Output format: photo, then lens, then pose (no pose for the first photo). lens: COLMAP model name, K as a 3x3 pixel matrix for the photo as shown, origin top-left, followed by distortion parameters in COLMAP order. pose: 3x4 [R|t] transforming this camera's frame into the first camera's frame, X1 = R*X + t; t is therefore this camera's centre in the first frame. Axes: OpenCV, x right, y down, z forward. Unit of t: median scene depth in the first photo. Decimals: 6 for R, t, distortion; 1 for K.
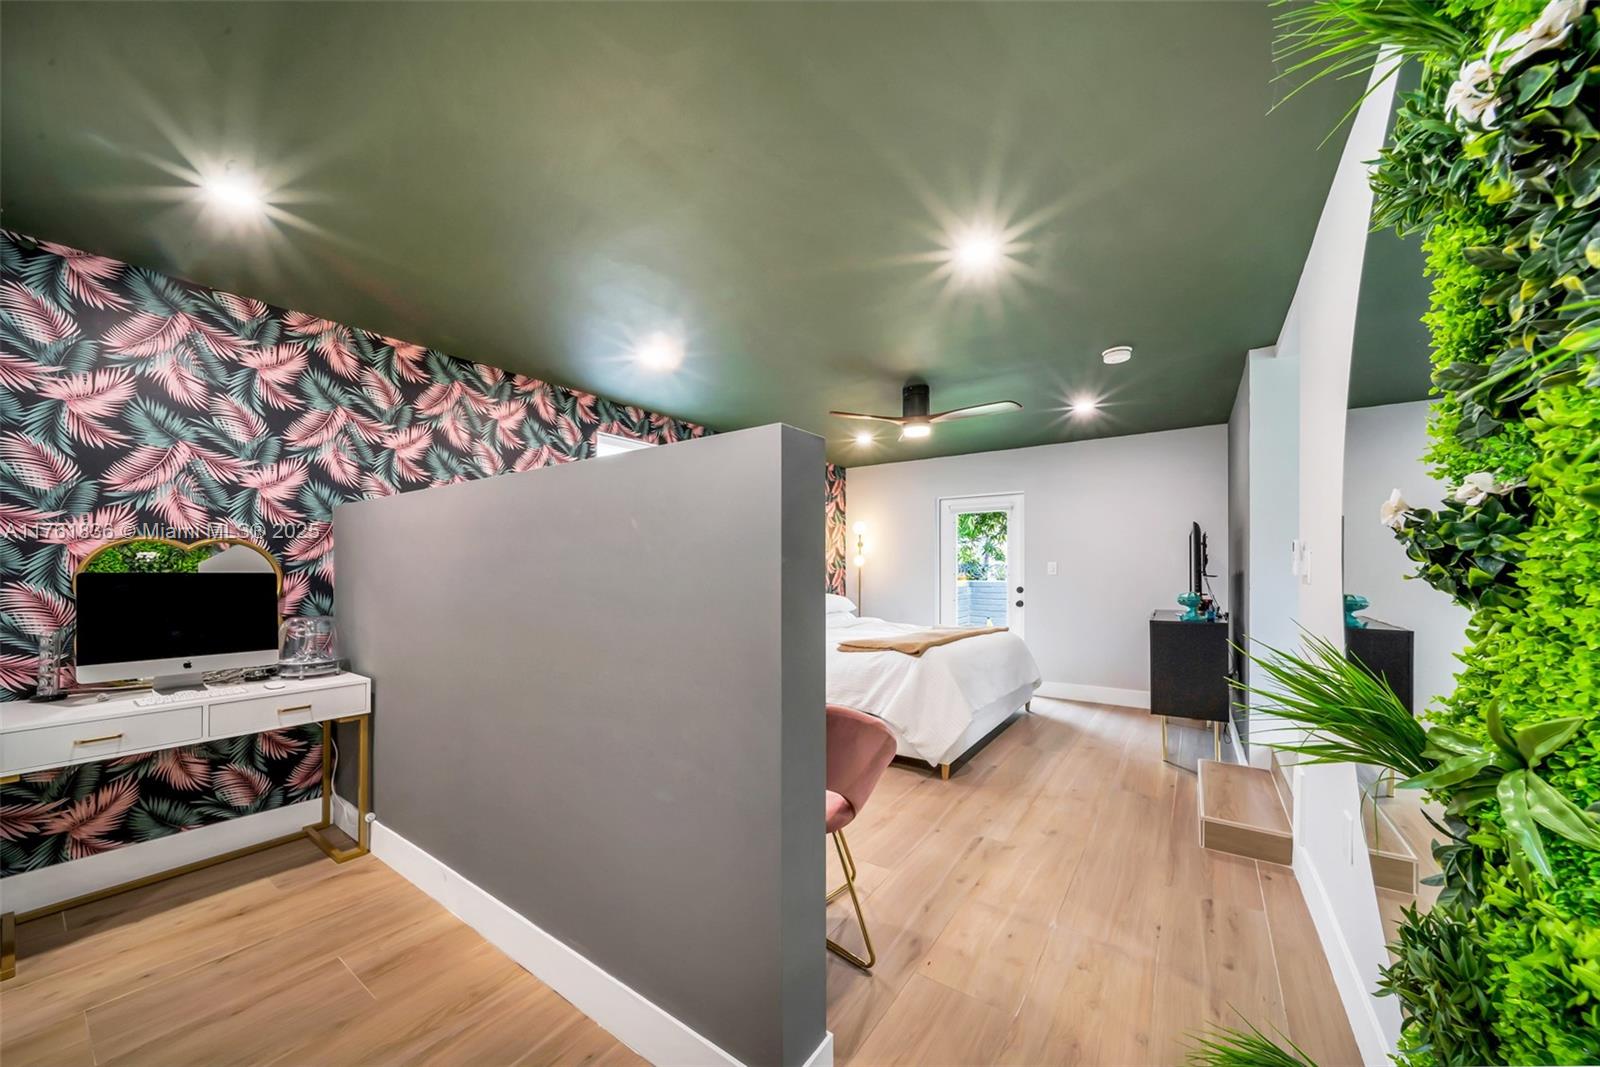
lens RADIAL K [[563.1, 0, 802.9], [0, 563.1, 570.3], [0, 0, 1]] dist [-0.001782, -0.000011]
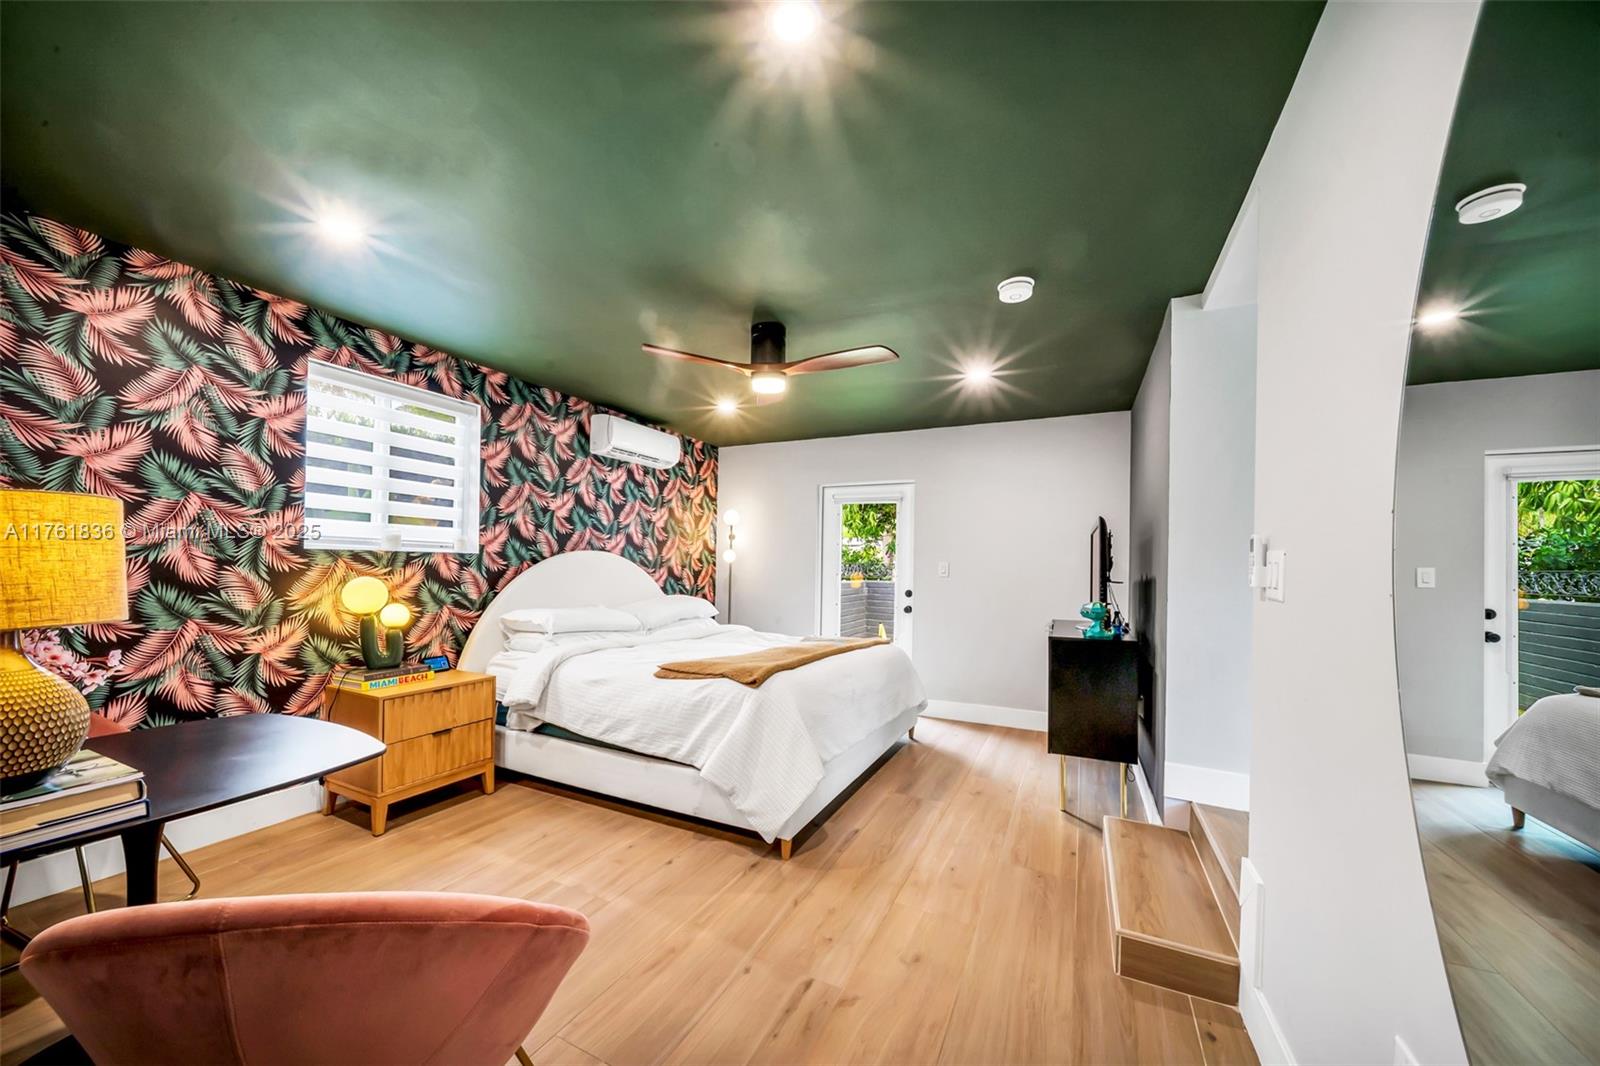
lens RADIAL K [[569.3, 0, 805.6], [0, 569.3, 563.0], [0, 0, 1]] dist [-0.010879, 0.000104]
pose [[0.987290, 0.020673, 0.157578, 0.139026], [-0.019465, 0.999768, -0.009204, -0.002042], [-0.157731, 0.006020, 0.987464, 0.245350]]
